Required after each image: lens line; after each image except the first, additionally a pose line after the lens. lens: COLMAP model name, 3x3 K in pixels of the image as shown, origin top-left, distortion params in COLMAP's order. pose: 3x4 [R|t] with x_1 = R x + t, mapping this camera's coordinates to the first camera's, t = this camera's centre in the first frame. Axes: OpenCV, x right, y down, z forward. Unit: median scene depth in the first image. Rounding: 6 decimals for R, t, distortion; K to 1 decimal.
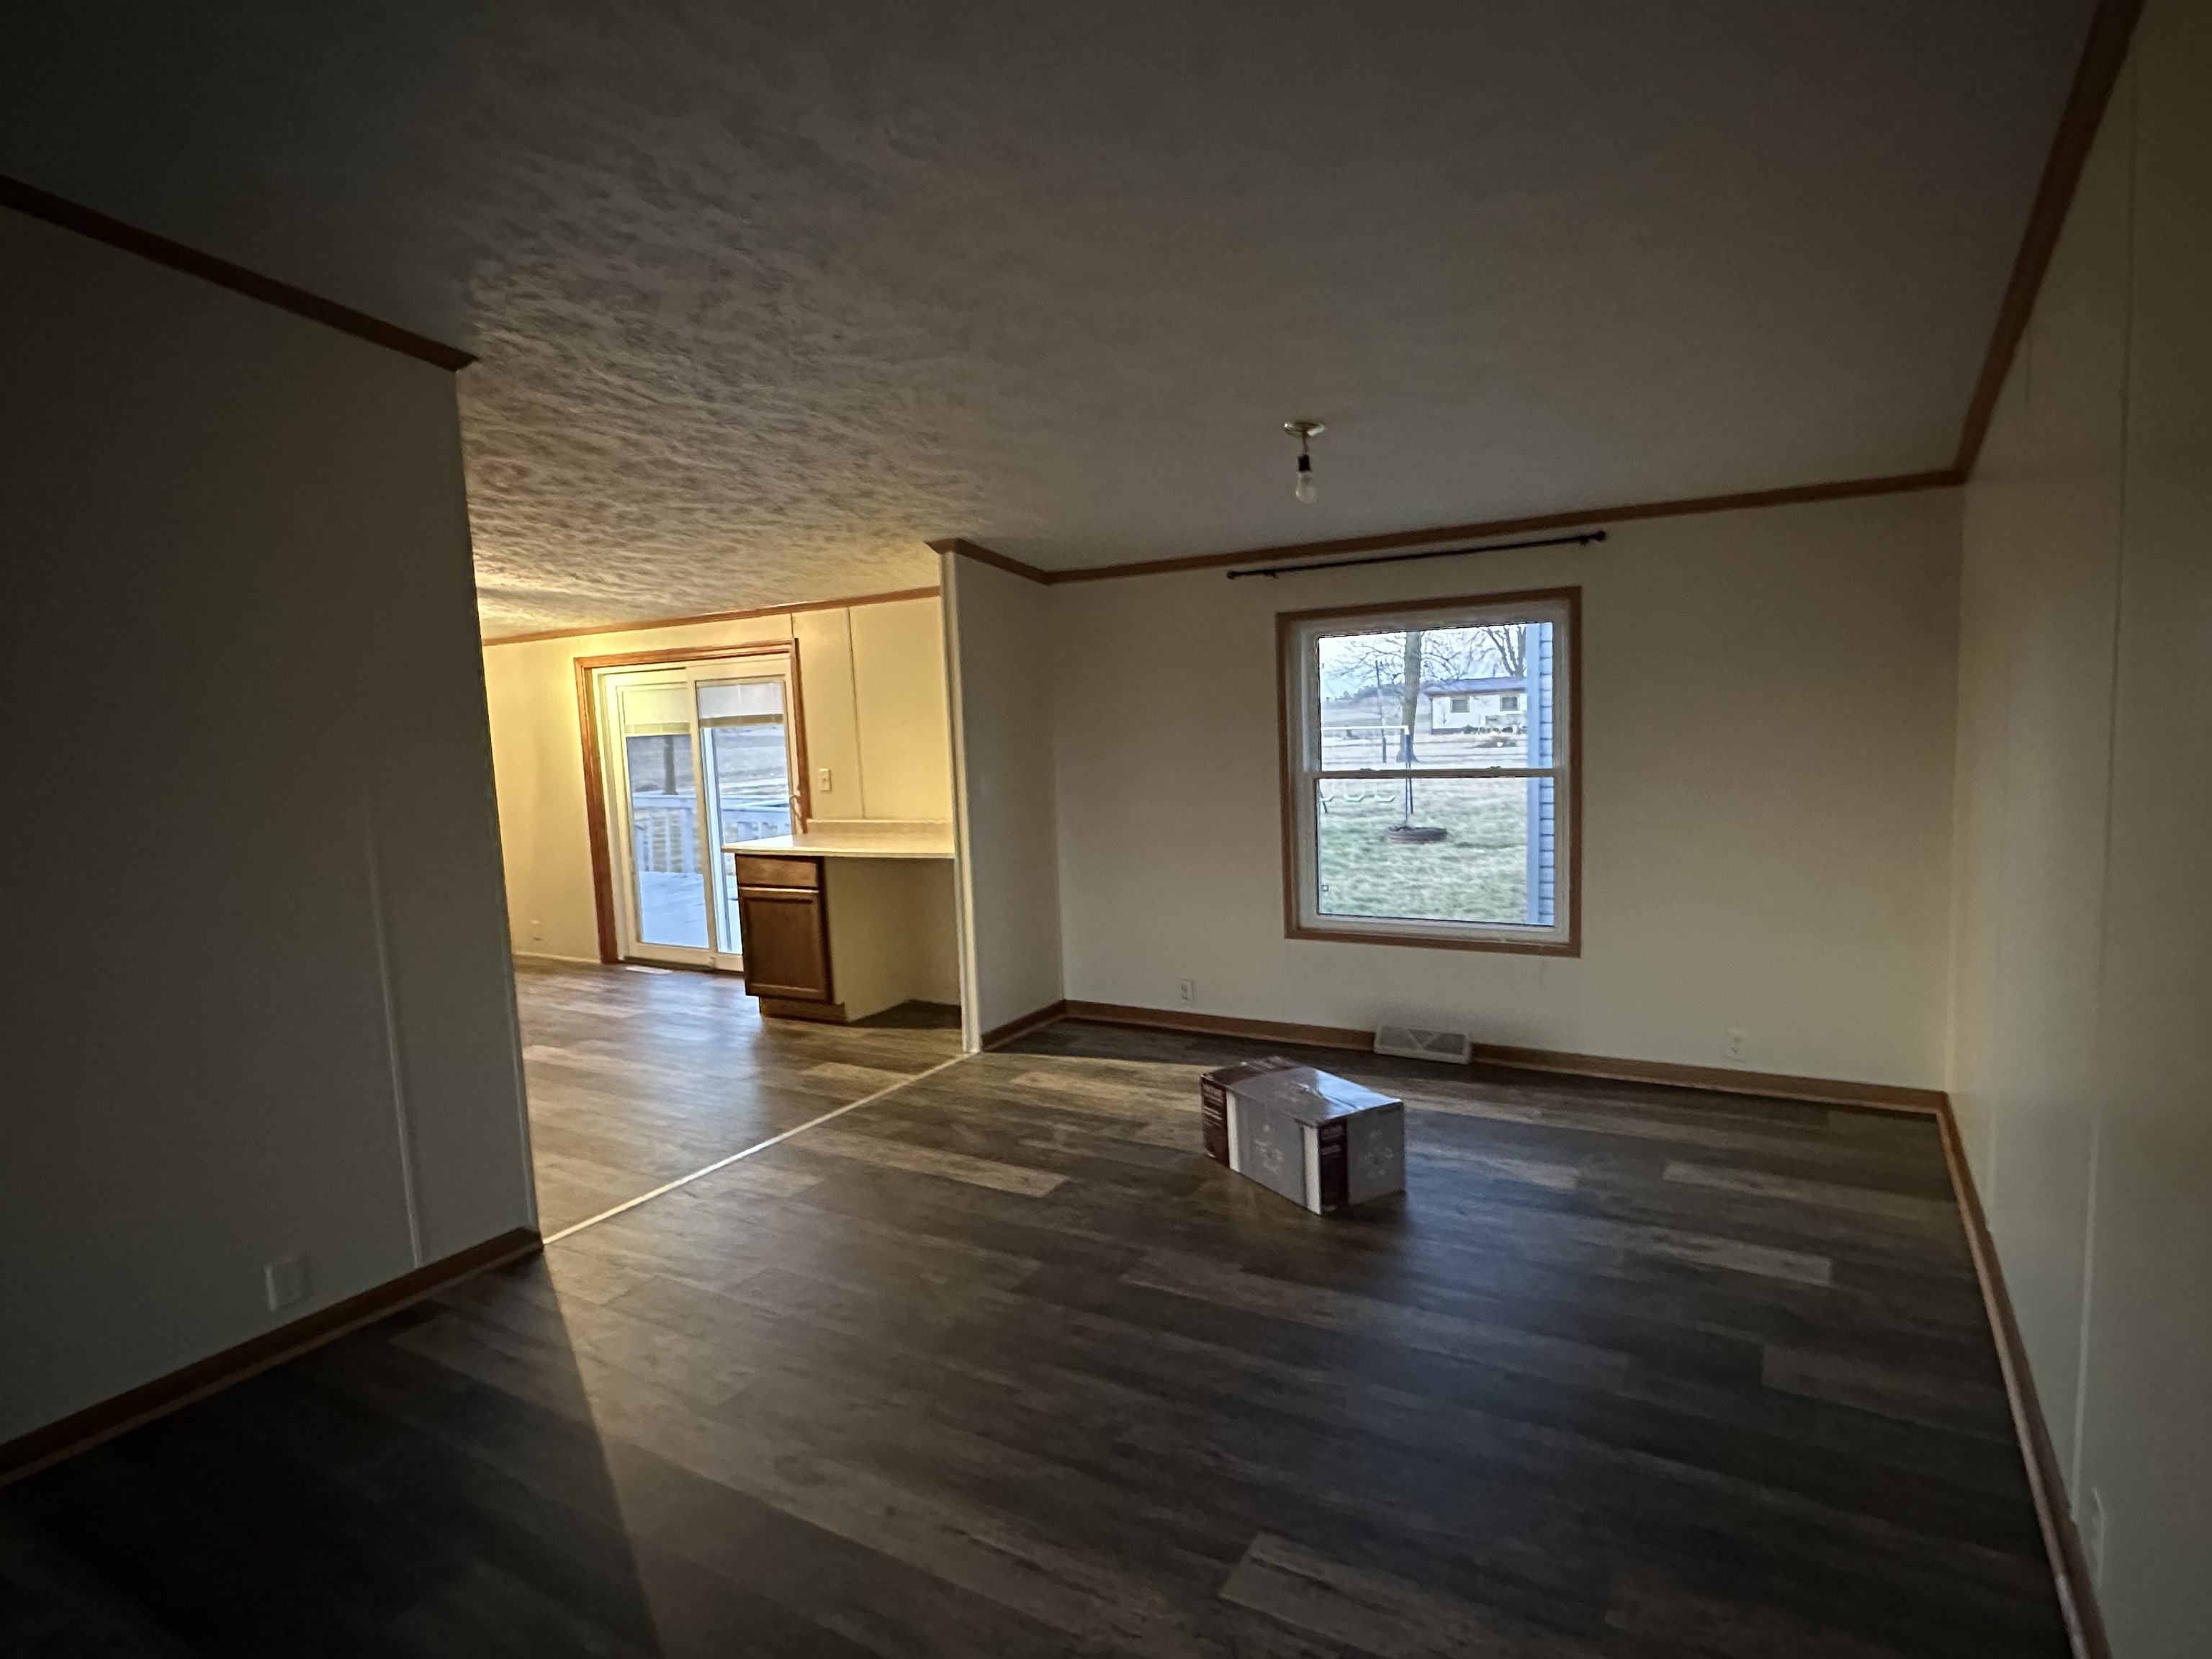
lens RADIAL K [[1217.0, 0, 1106.0], [0, 1217.0, 829.5], [0, 0, 1]] dist [-0.005836, 0.000061]
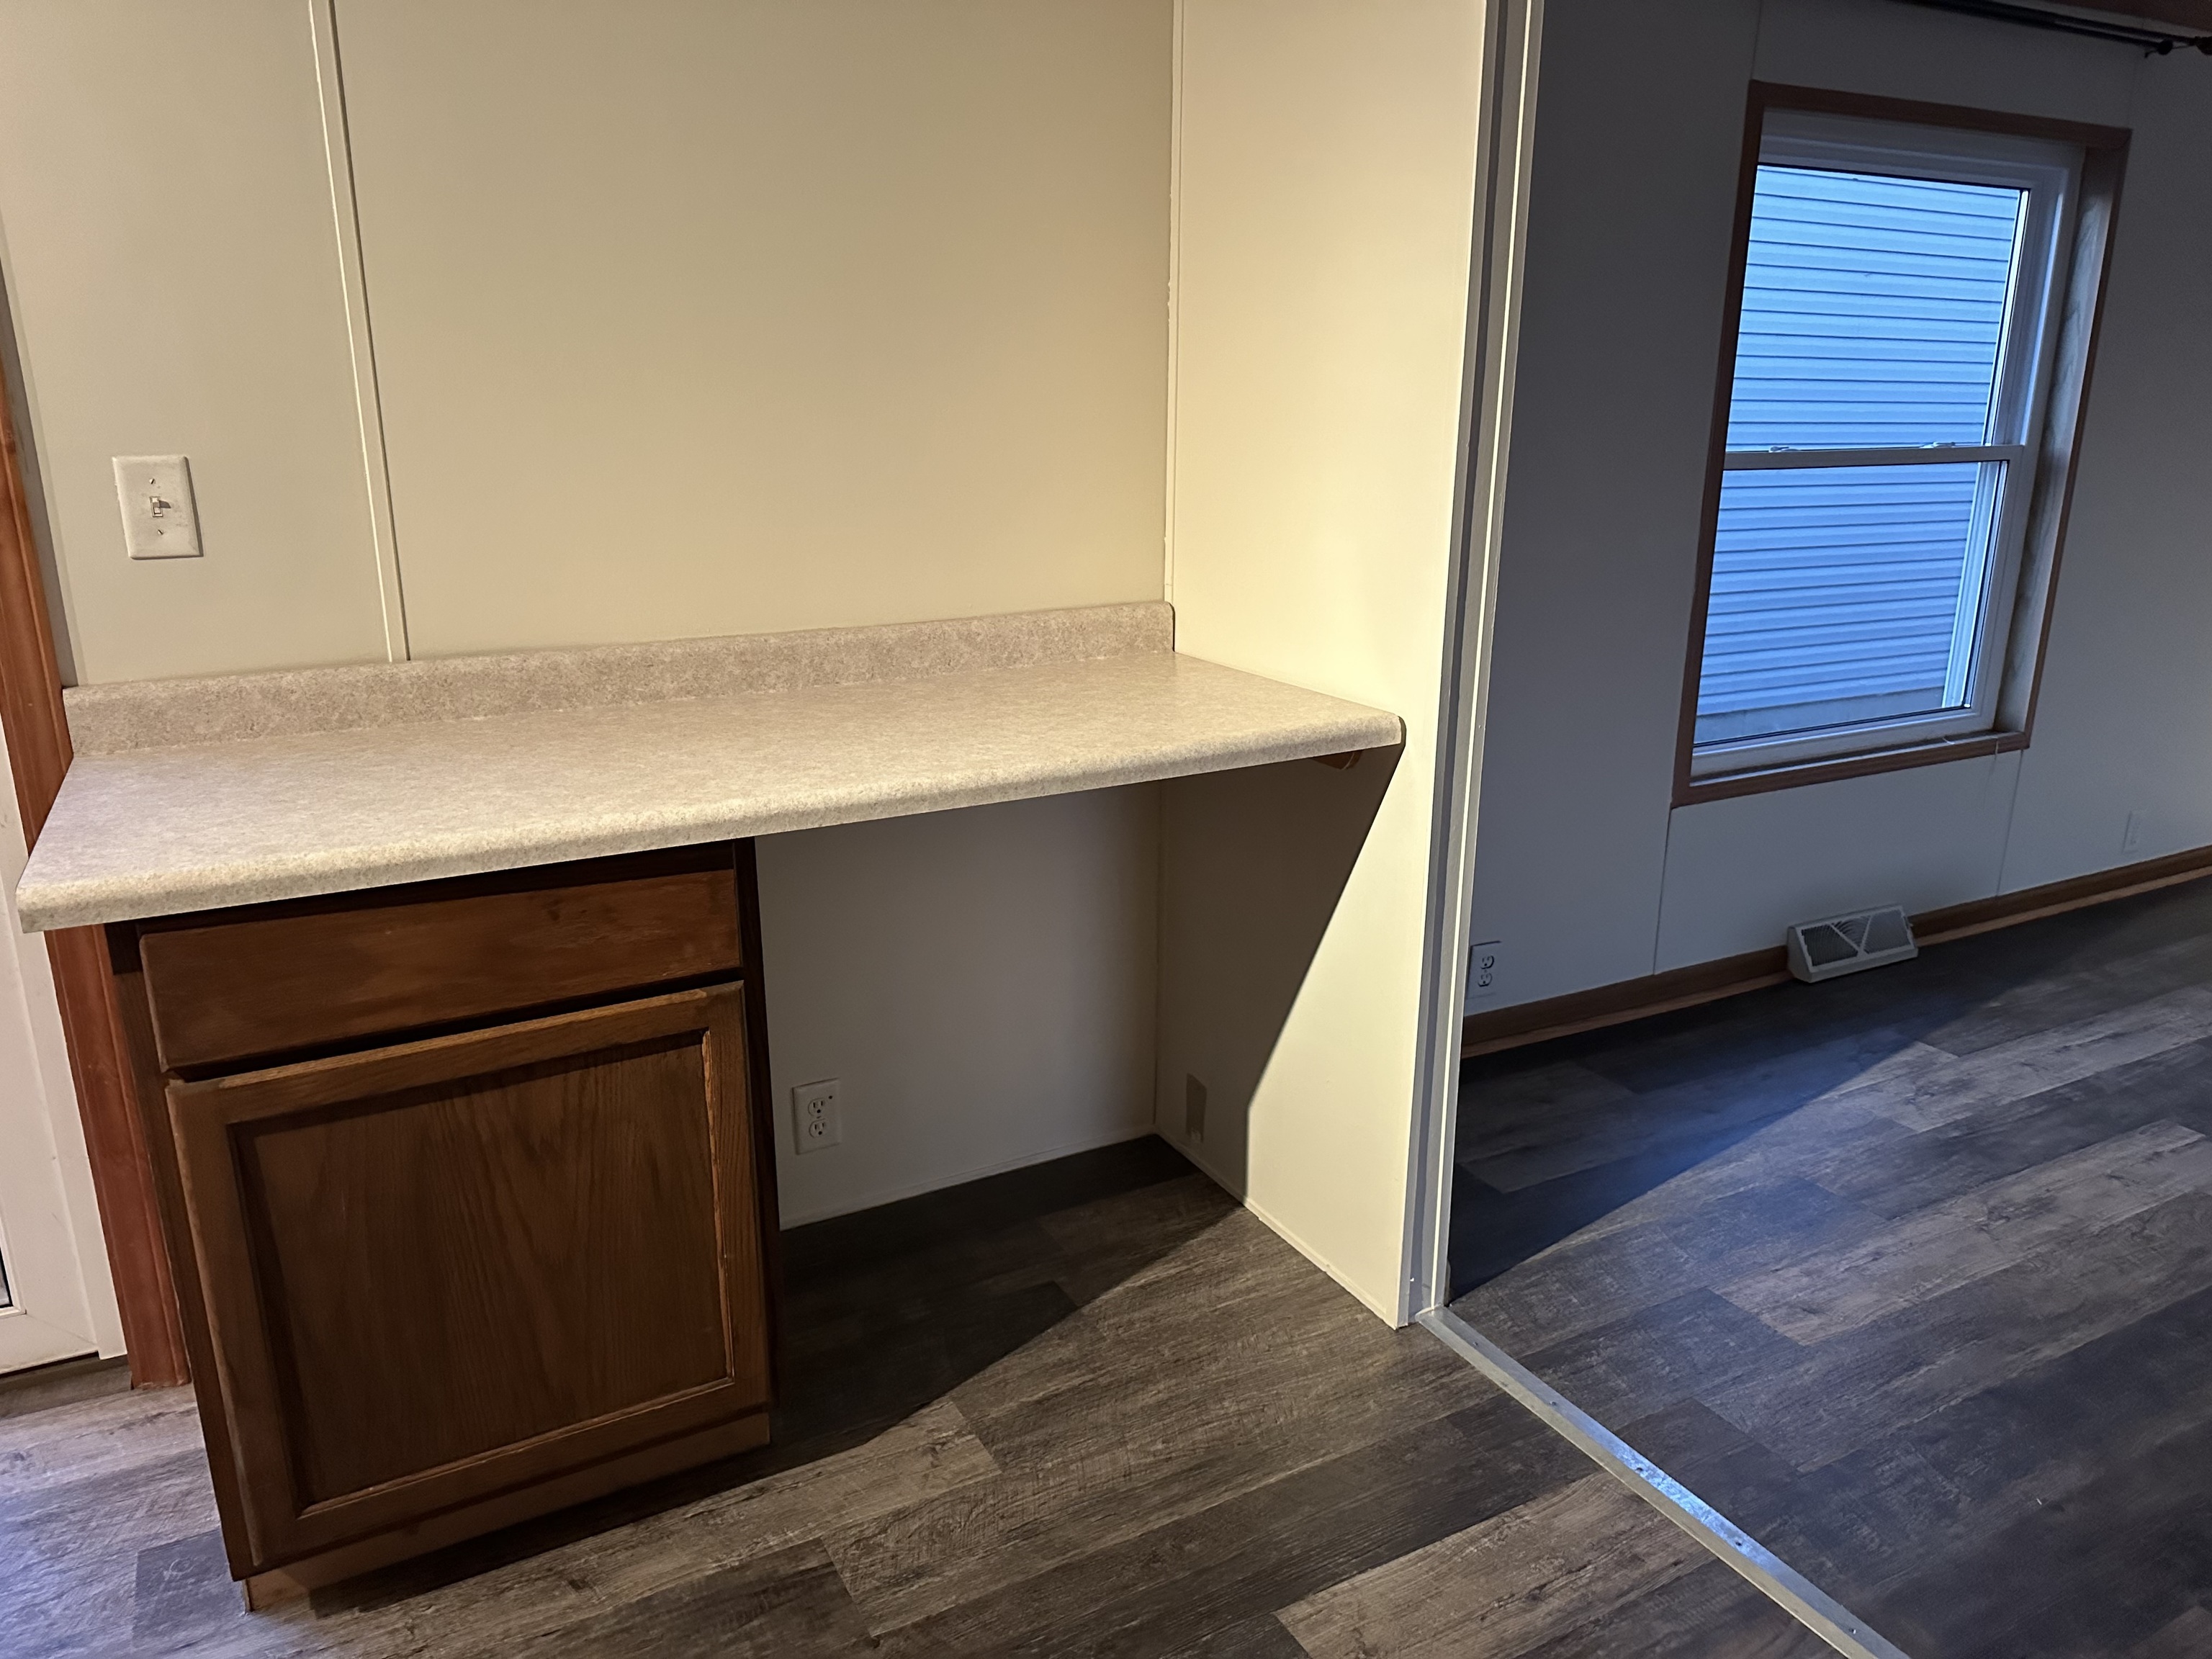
lens RADIAL K [[1564.1, 0, 1106.0], [0, 1564.1, 829.5], [0, 0, 1]] dist [0.006676, 0.000706]
pose [[0.507115, -0.192805, 0.840036, -0.531364], [0.059310, 0.980153, 0.189161, -0.036294], [-0.859835, -0.046104, 0.508486, 0.944961]]
